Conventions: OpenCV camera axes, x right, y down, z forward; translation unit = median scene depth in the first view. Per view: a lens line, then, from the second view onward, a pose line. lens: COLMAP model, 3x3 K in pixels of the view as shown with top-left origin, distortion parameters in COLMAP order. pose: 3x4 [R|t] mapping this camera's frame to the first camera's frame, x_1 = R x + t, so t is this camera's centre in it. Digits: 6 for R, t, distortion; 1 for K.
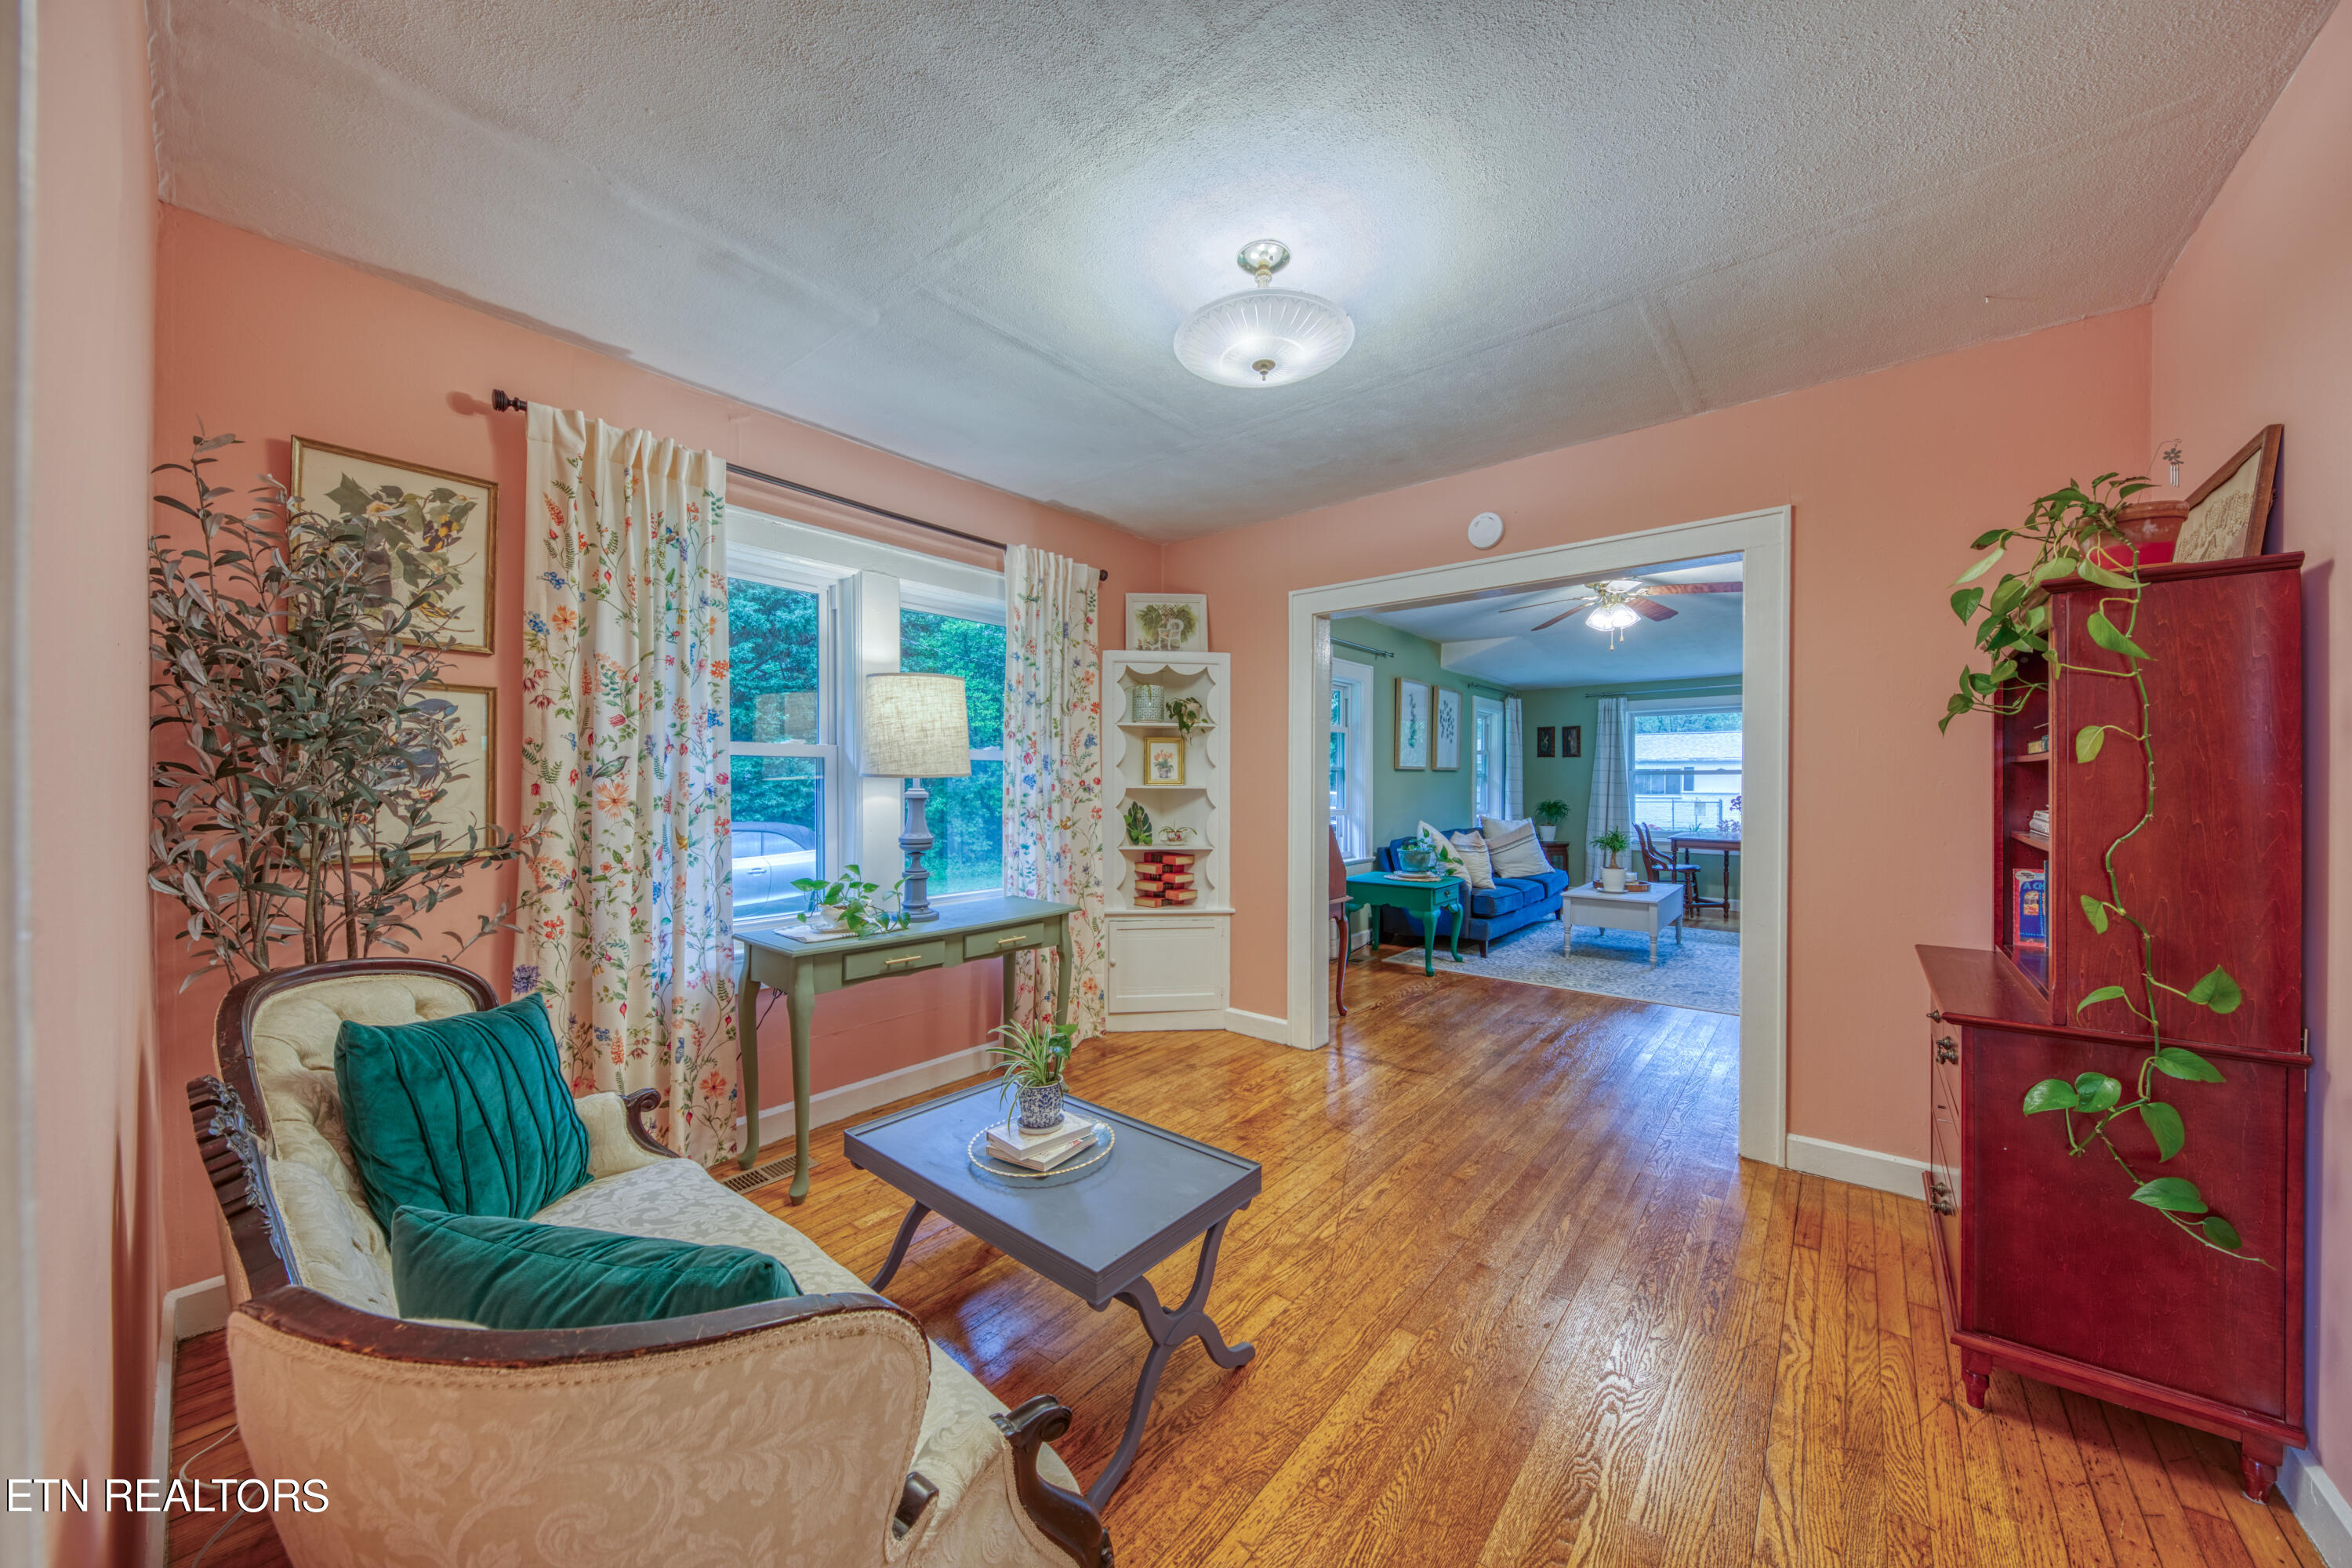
lens RADIAL K [[809.3, 0, 1176.0], [0, 809.3, 786.2], [0, 0, 1]] dist [0.001699, -0.002697]
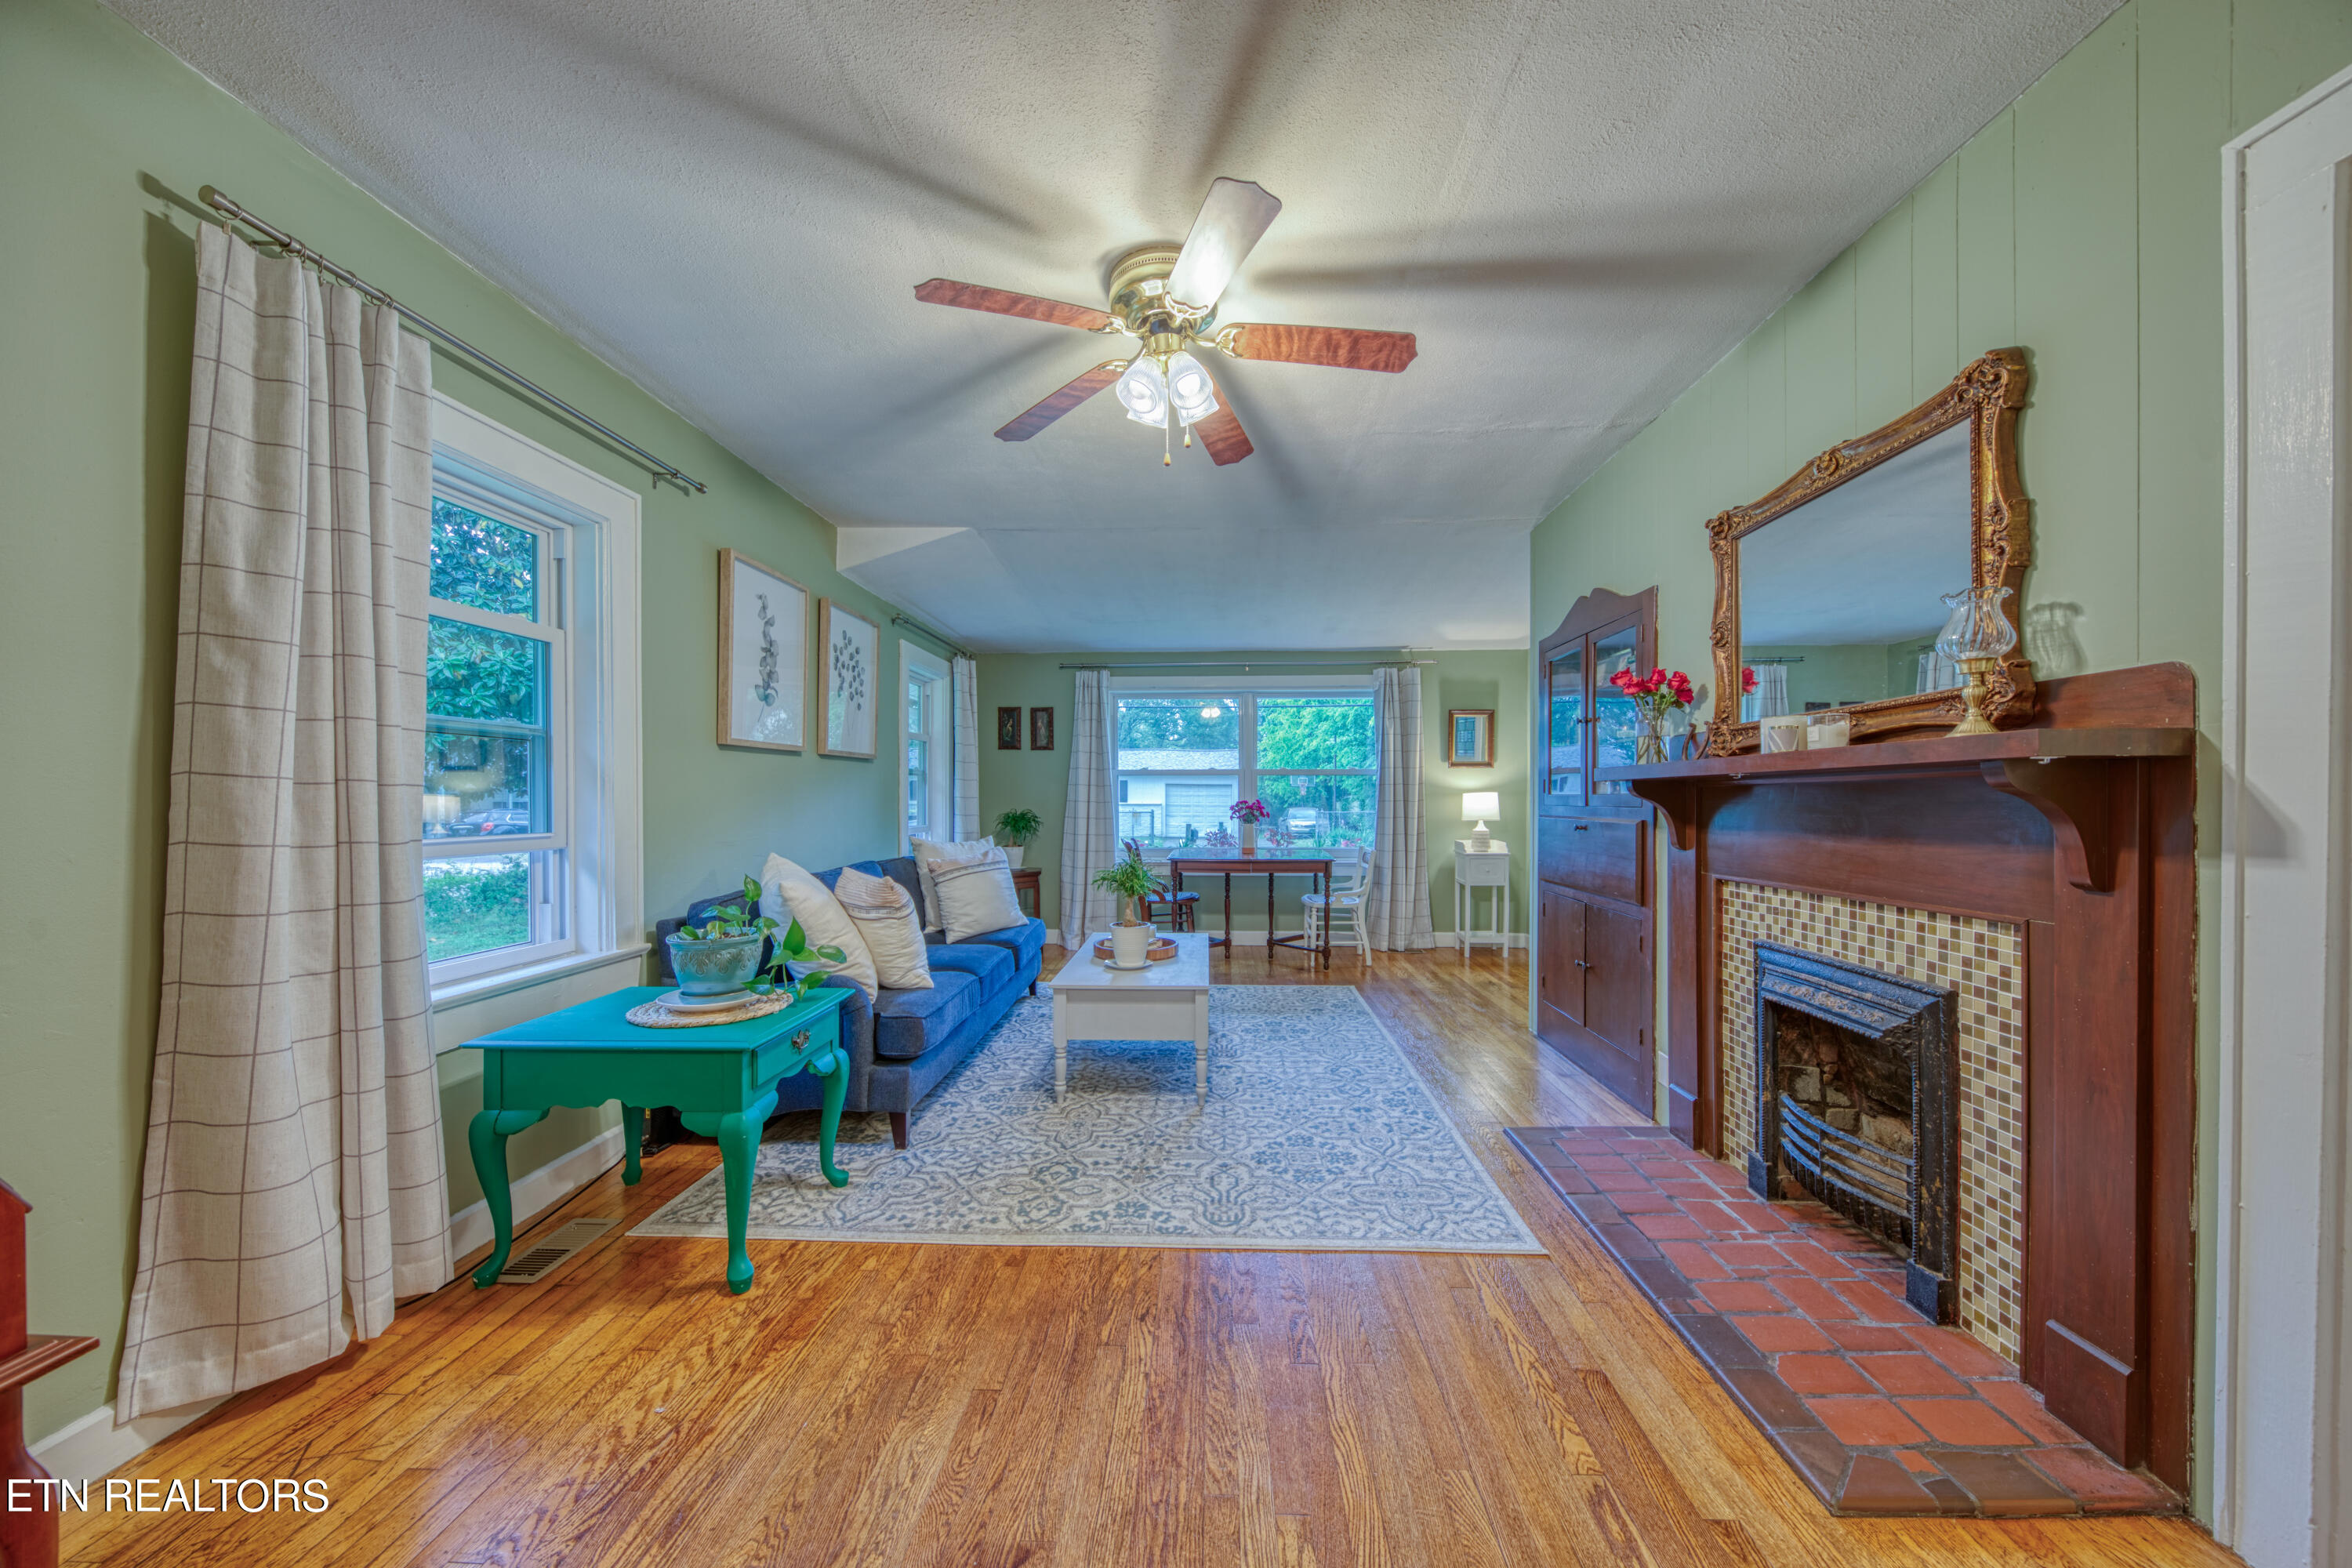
lens RADIAL K [[809.3, 0, 1189.5], [0, 809.3, 799.4], [0, 0, 1]] dist [0.001699, -0.002697]
pose [[0.789930, -0.004450, 0.613181, 0.346826], [0.004997, 0.999987, 0.000819, 0.020083], [-0.613177, 0.002417, 0.789942, 0.812645]]
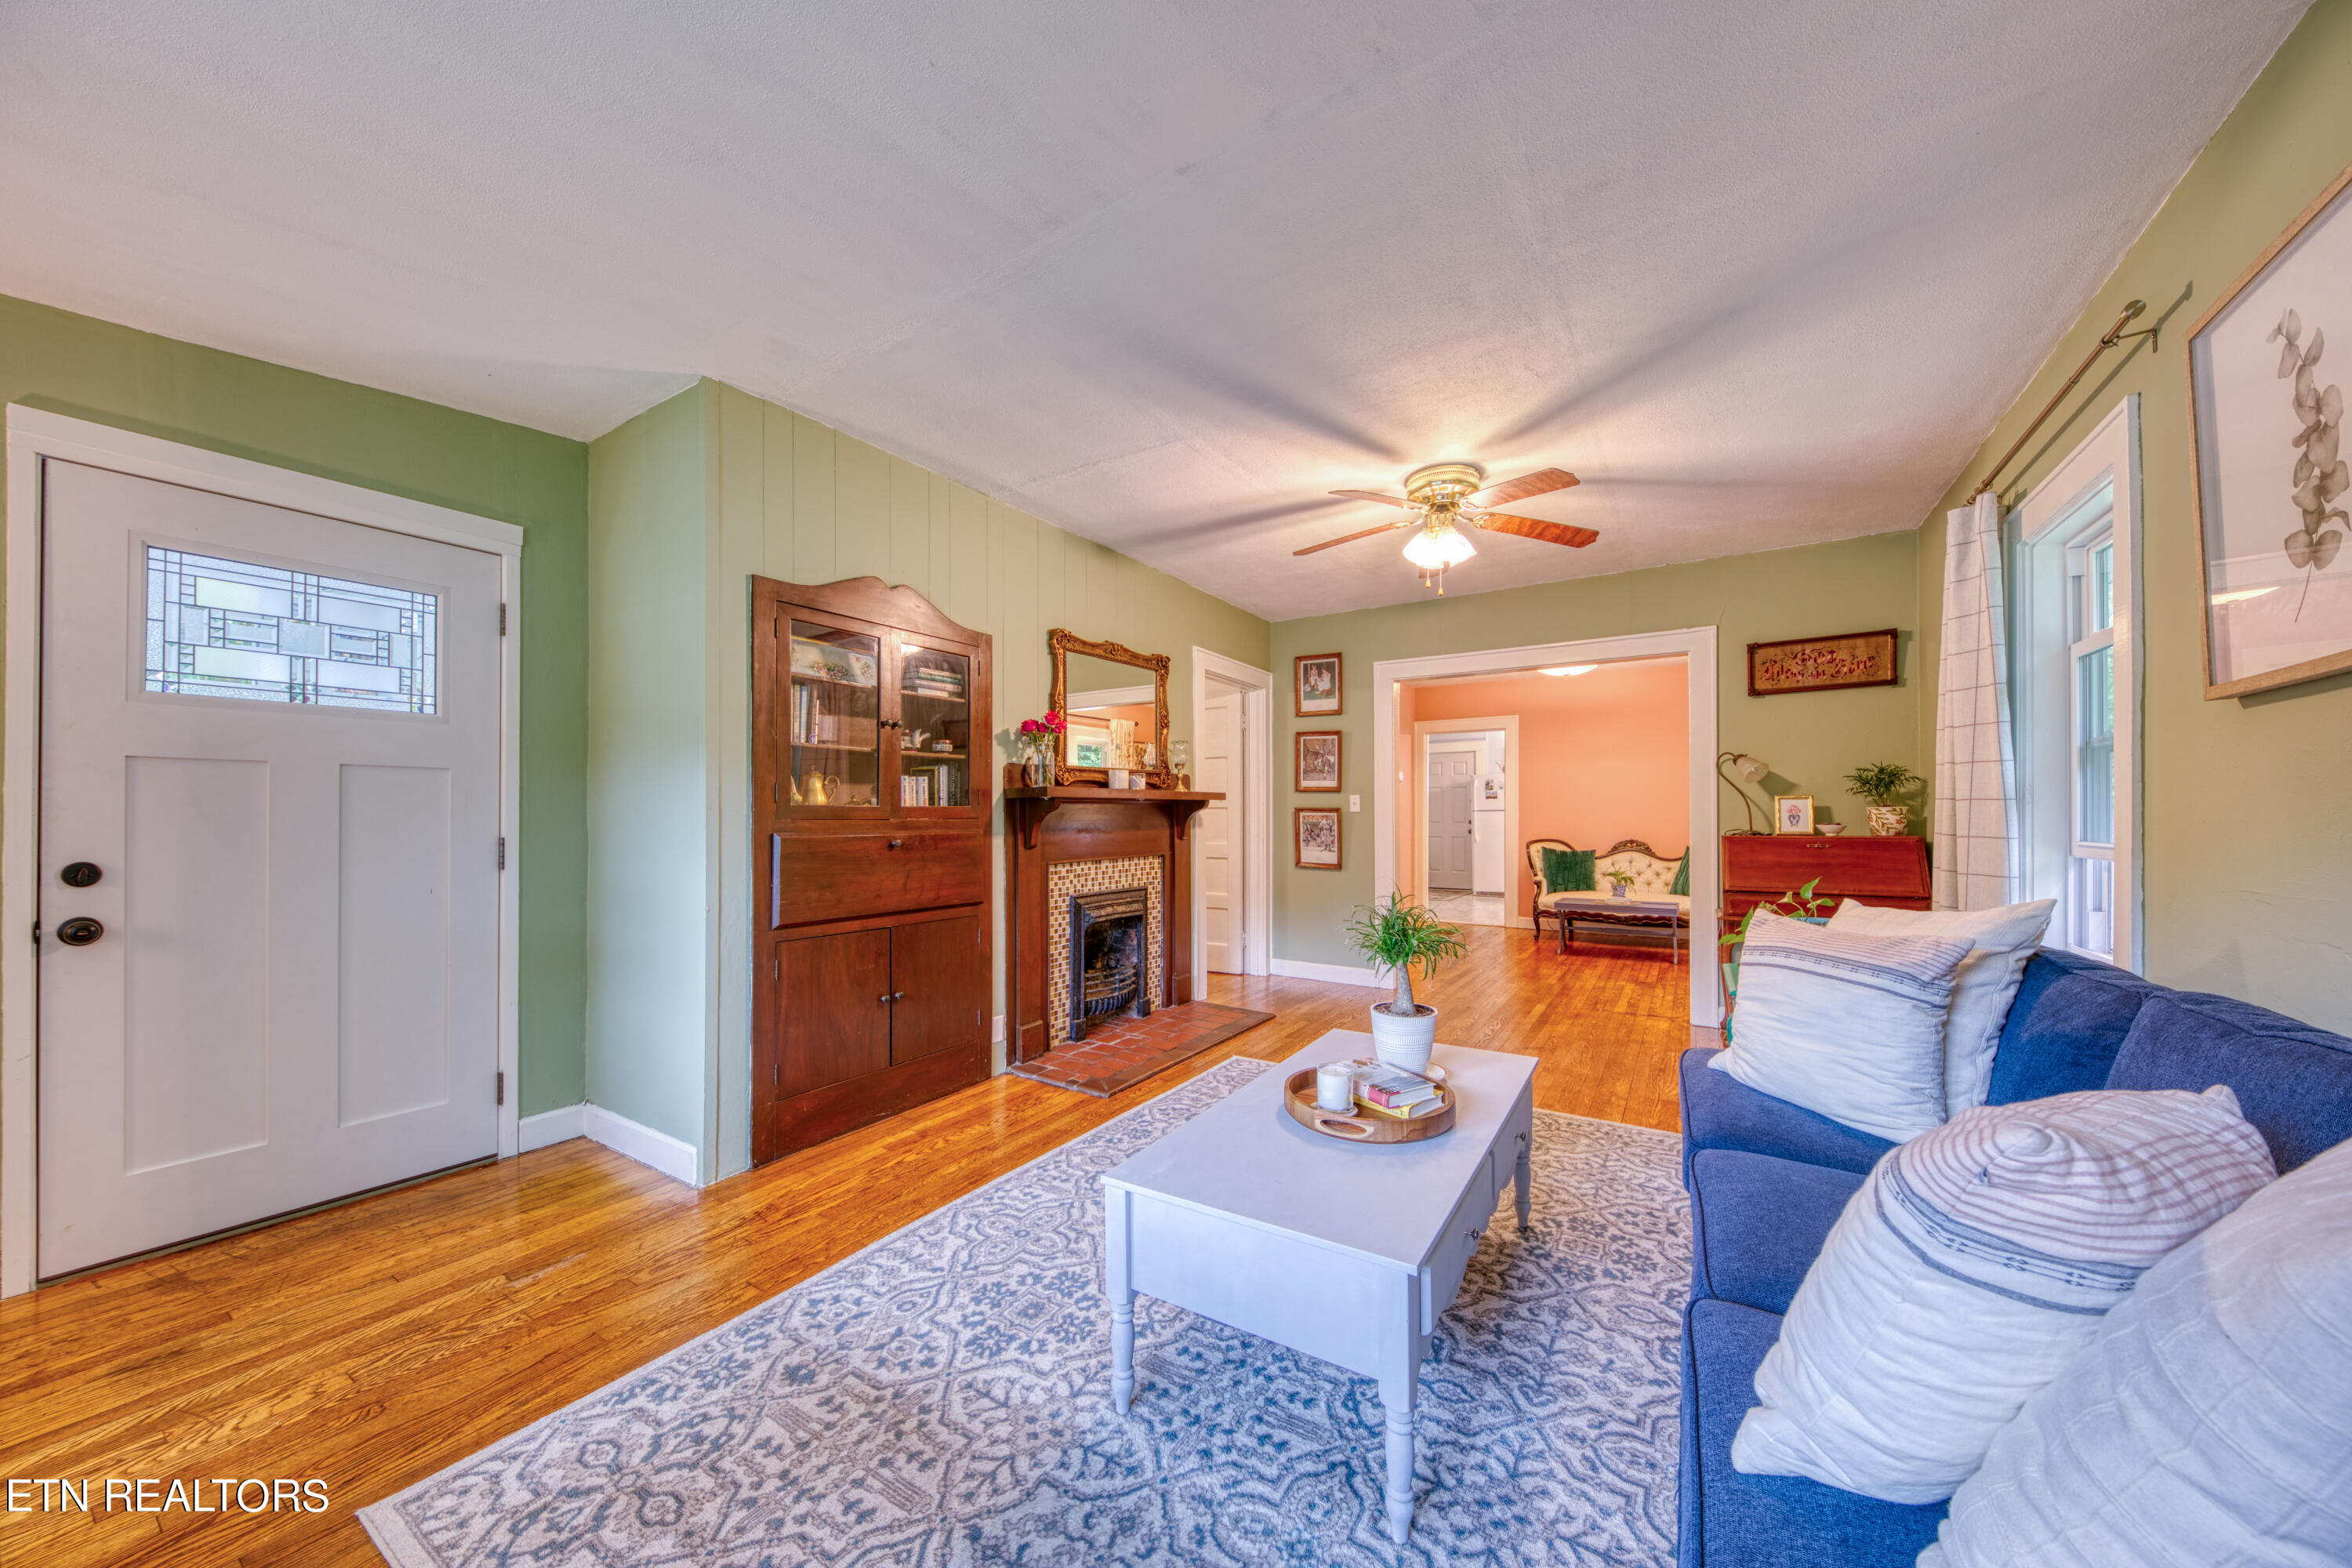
lens RADIAL K [[809.3, 0, 1179.4], [0, 809.3, 809.2], [0, 0, 1]] dist [0.001699, -0.002697]
pose [[-0.992515, -0.002291, -0.122104, 1.057151], [-0.001863, 0.999992, -0.003616, 0.022863], [0.122112, -0.003361, -0.992511, 2.081895]]
